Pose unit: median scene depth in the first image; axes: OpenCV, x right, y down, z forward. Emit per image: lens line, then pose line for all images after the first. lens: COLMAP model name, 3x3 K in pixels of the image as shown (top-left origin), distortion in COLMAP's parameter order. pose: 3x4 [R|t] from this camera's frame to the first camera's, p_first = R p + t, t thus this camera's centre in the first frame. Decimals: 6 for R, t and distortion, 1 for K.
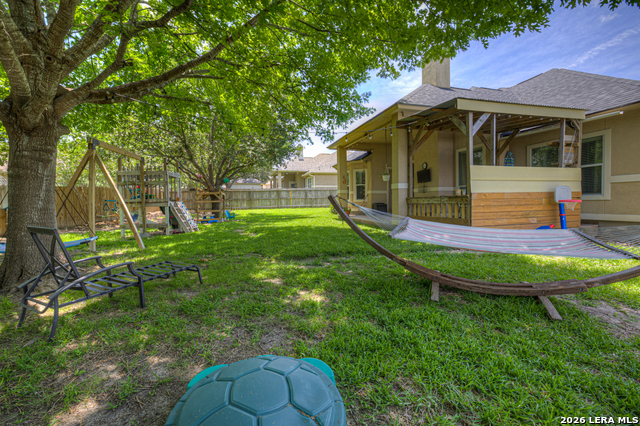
lens RADIAL K [[276.3, 0, 321.4], [0, 276.3, 209.4], [0, 0, 1]] dist [-0.038958, 0.017001]
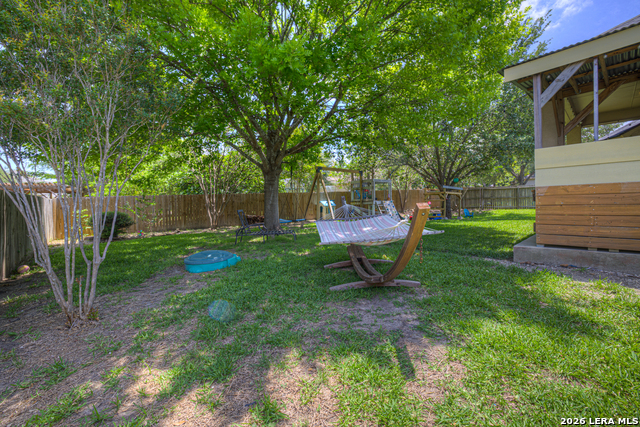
lens RADIAL K [[276.3, 0, 321.4], [0, 276.3, 209.9], [0, 0, 1]] dist [-0.038958, 0.017001]
pose [[0.452837, 0.028182, -0.891148, 0.919924], [-0.023972, 0.999524, 0.019427, 0.000713], [0.891271, 0.012565, 0.453297, 0.159425]]
